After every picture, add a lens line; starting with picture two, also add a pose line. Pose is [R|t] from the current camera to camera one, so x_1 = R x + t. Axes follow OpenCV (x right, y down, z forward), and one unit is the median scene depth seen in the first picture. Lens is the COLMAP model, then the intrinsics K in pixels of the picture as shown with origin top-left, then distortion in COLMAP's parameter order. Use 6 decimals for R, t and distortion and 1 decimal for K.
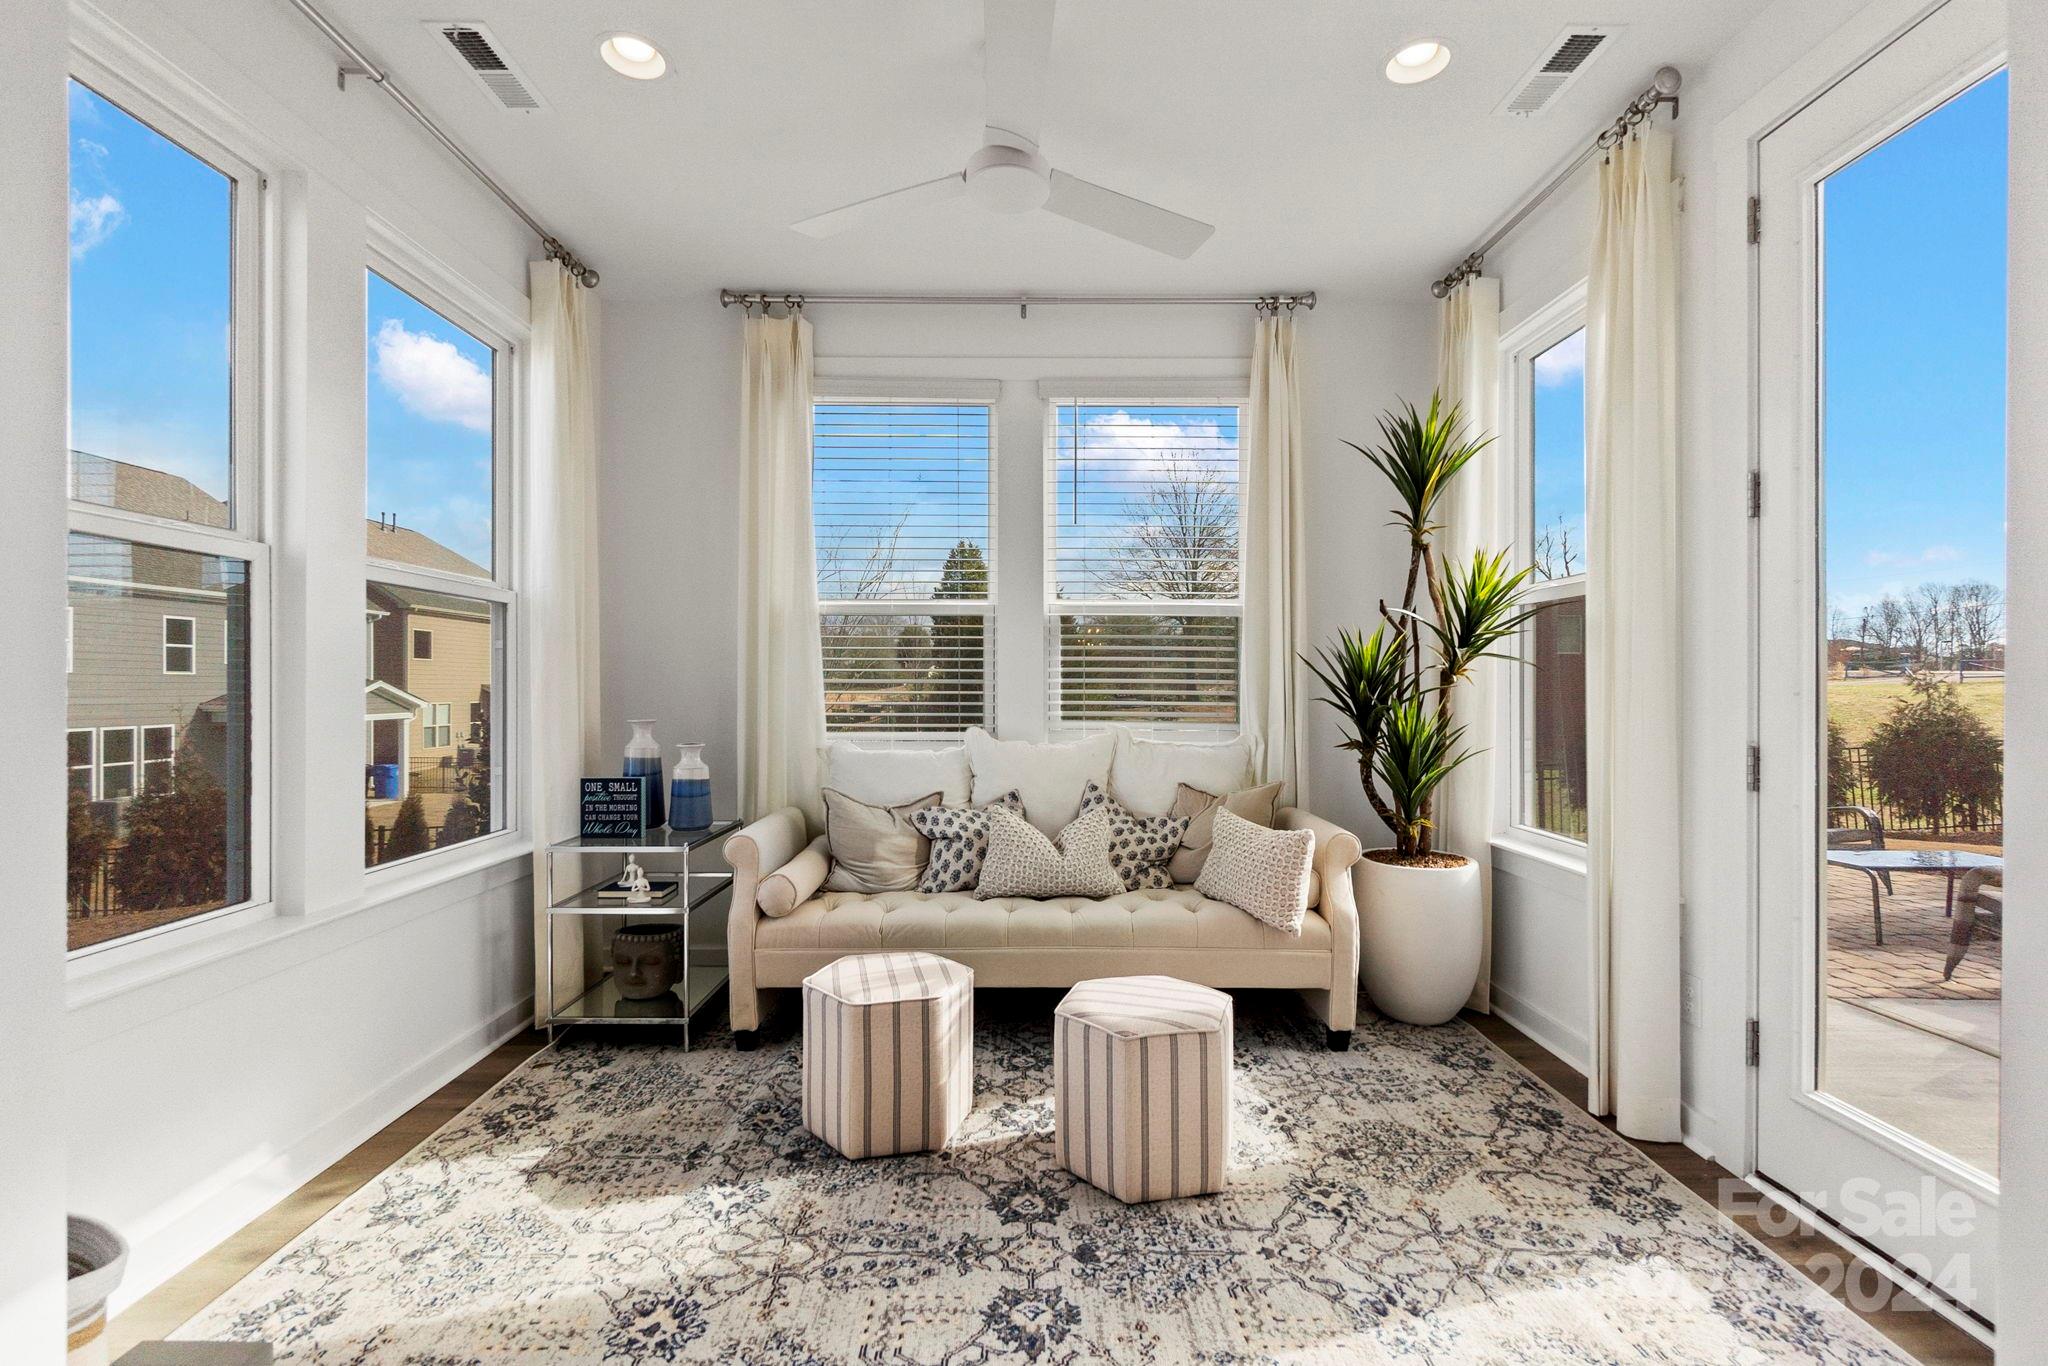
lens RADIAL K [[930.8, 0, 1055.2], [0, 930.8, 679.2], [0, 0, 1]] dist [0.004047, 0.000118]
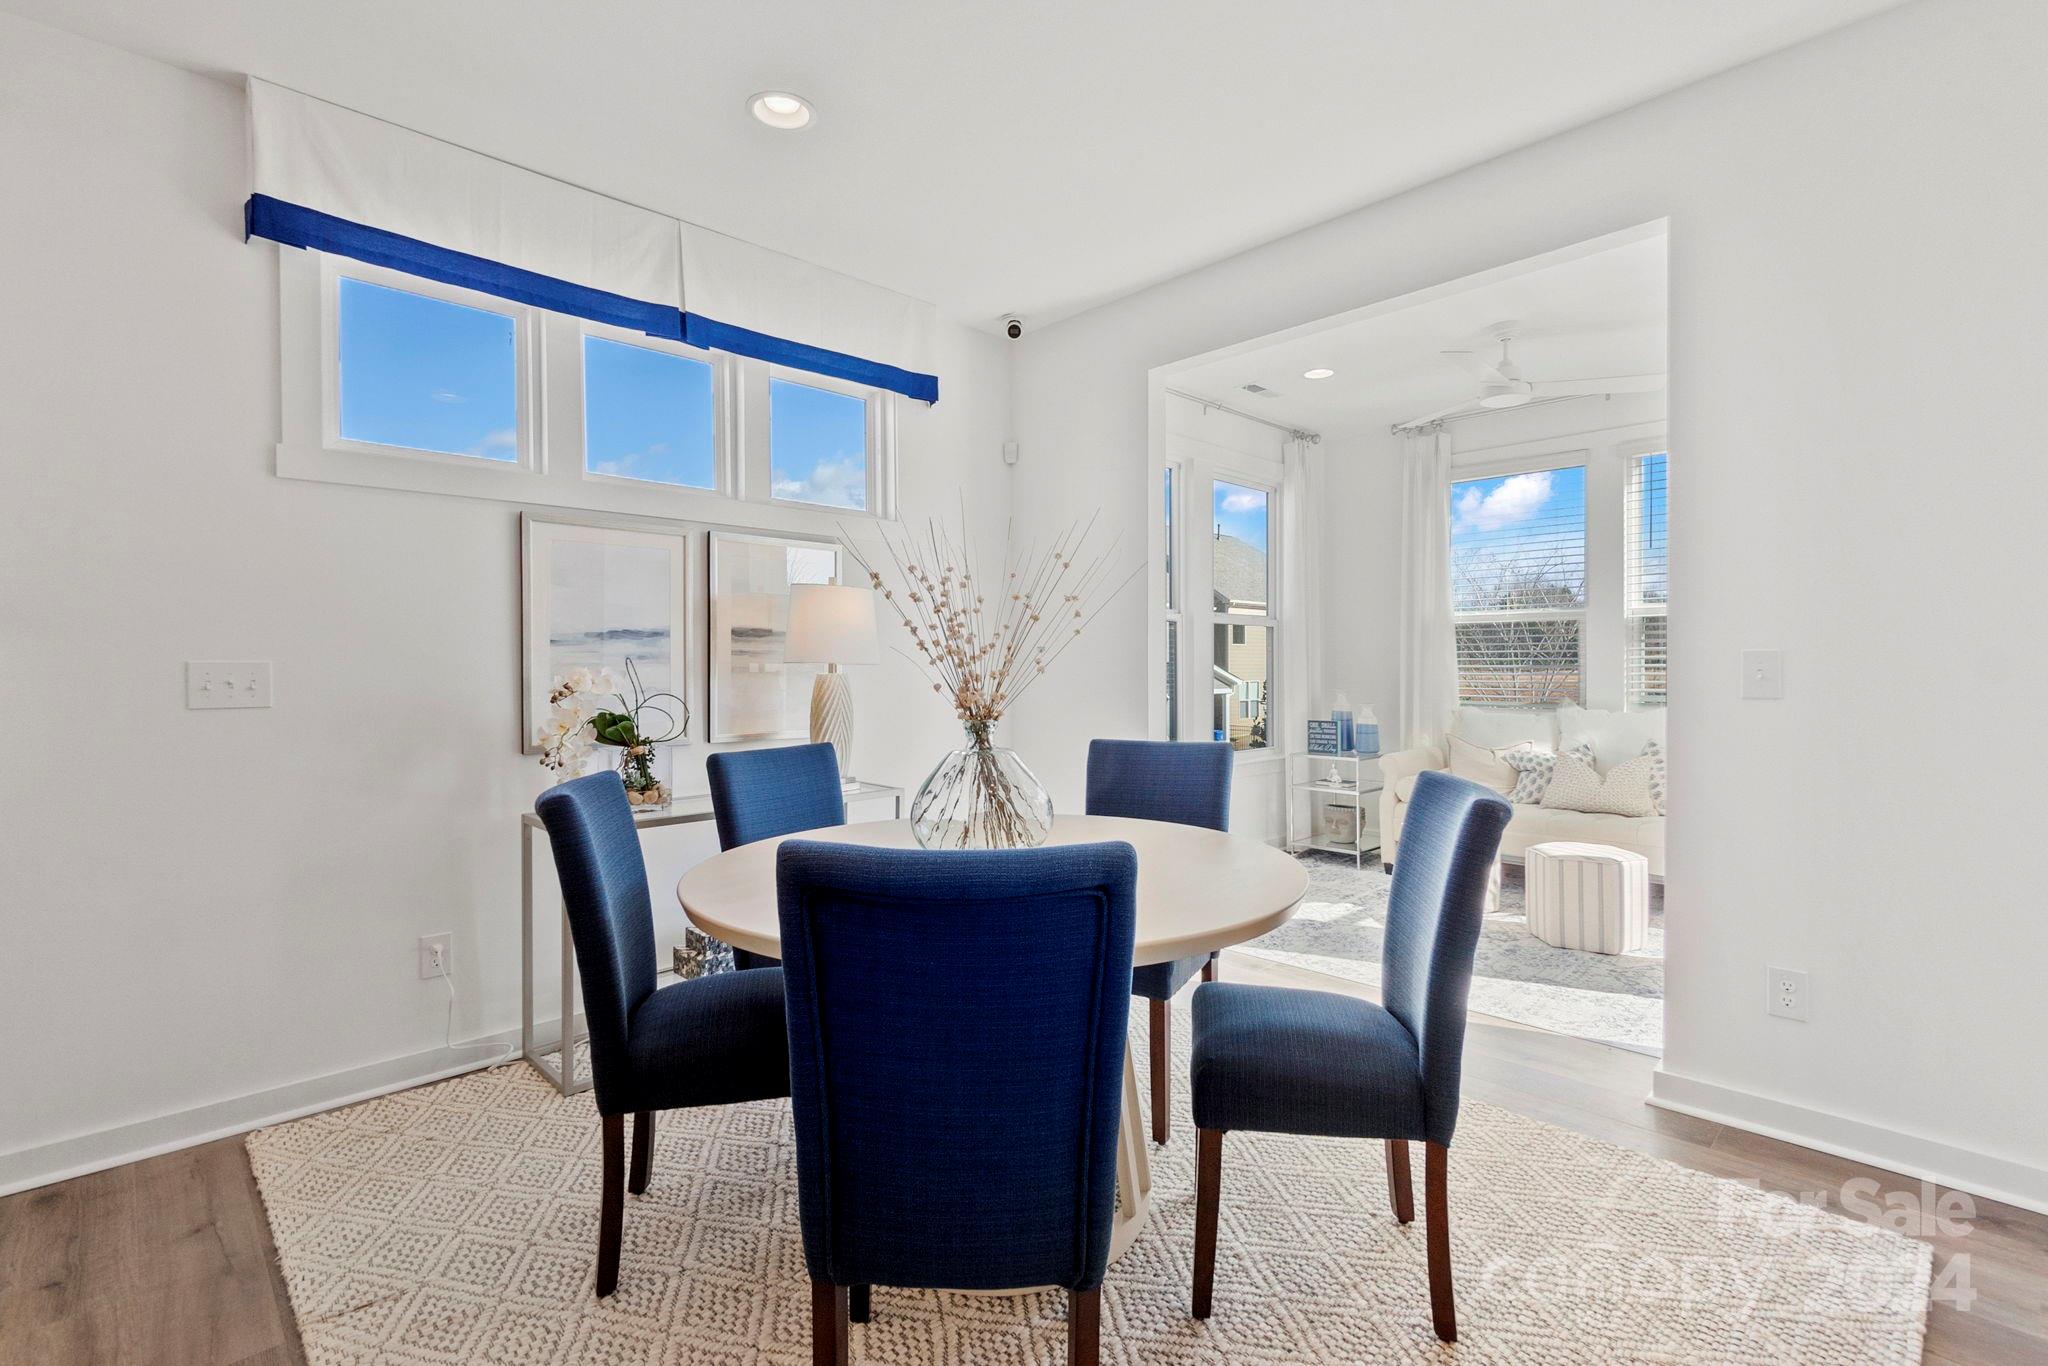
lens RADIAL K [[930.8, 0, 1023.3], [0, 930.8, 679.0], [0, 0, 1]] dist [0.004047, 0.000118]
pose [[0.679432, 0.007771, -0.733697, 0.447892], [0.007895, 0.999809, 0.017901, -0.012582], [0.733696, -0.017955, 0.679241, -0.648966]]
